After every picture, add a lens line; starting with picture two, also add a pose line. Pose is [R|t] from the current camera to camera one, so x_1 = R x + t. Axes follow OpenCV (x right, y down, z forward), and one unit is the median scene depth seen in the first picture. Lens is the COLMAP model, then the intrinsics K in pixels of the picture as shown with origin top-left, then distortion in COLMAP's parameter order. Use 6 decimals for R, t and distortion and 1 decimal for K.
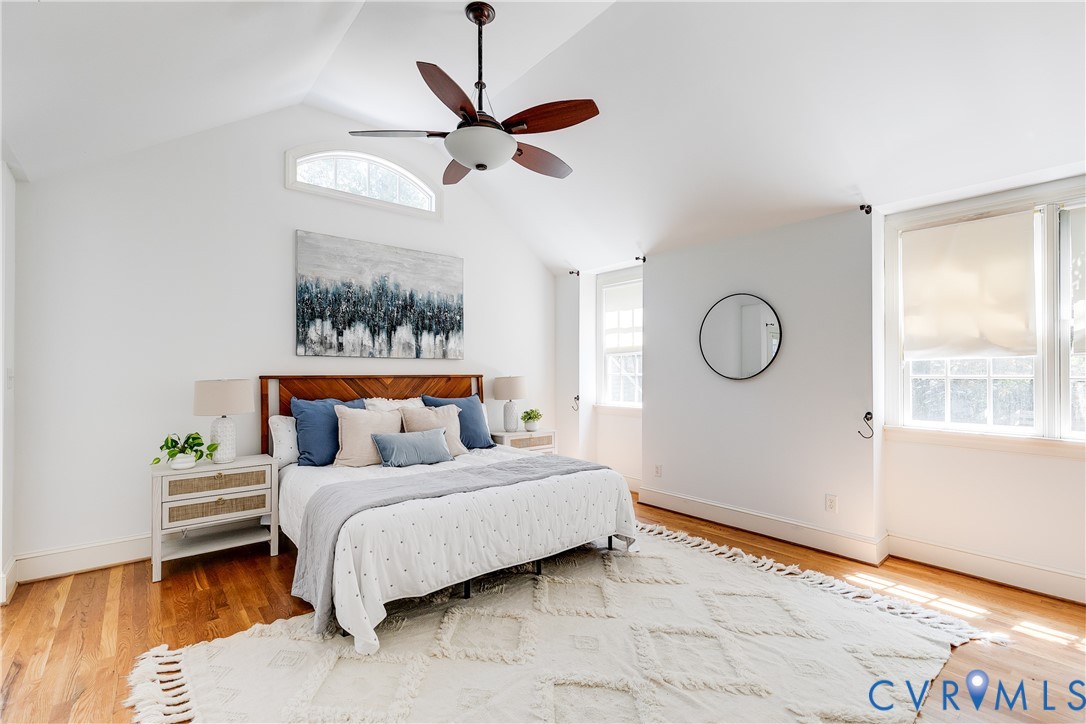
lens RADIAL K [[494.7, 0, 552.5], [0, 494.7, 364.9], [0, 0, 1]] dist [-0.000080, -0.000155]
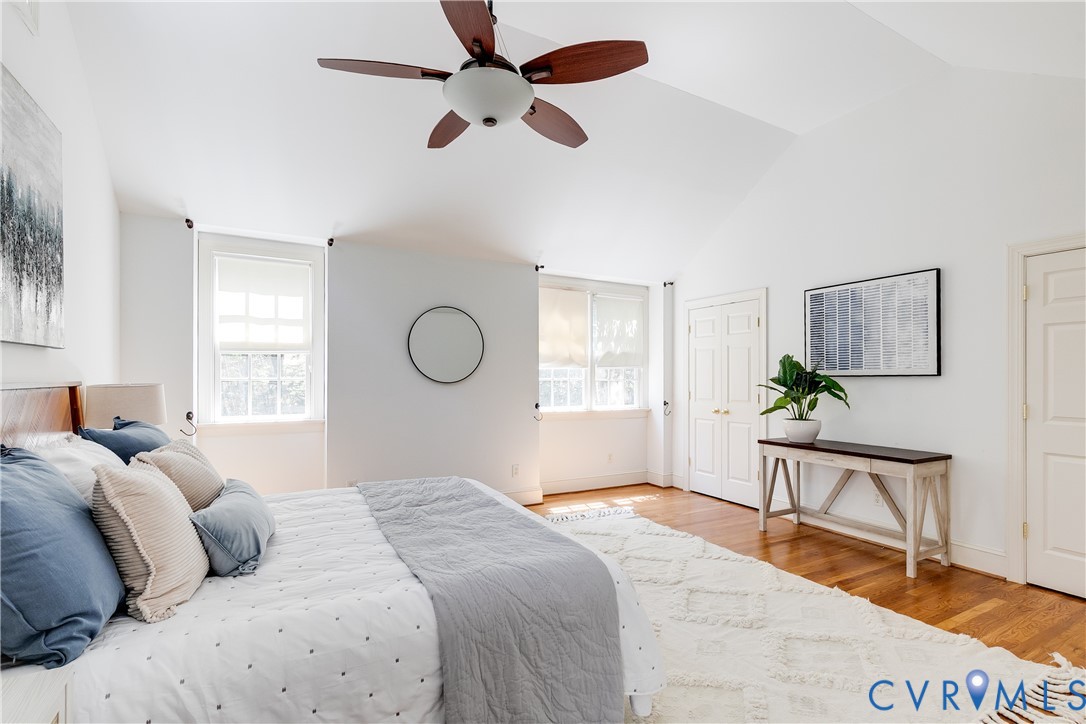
lens RADIAL K [[494.7, 0, 551.9], [0, 494.7, 371.8], [0, 0, 1]] dist [-0.000080, -0.000155]
pose [[0.187207, 0.007462, 0.982292, -0.885818], [-0.021022, 0.999773, -0.003588, 0.004074], [-0.982096, -0.019978, 0.187321, 0.719947]]
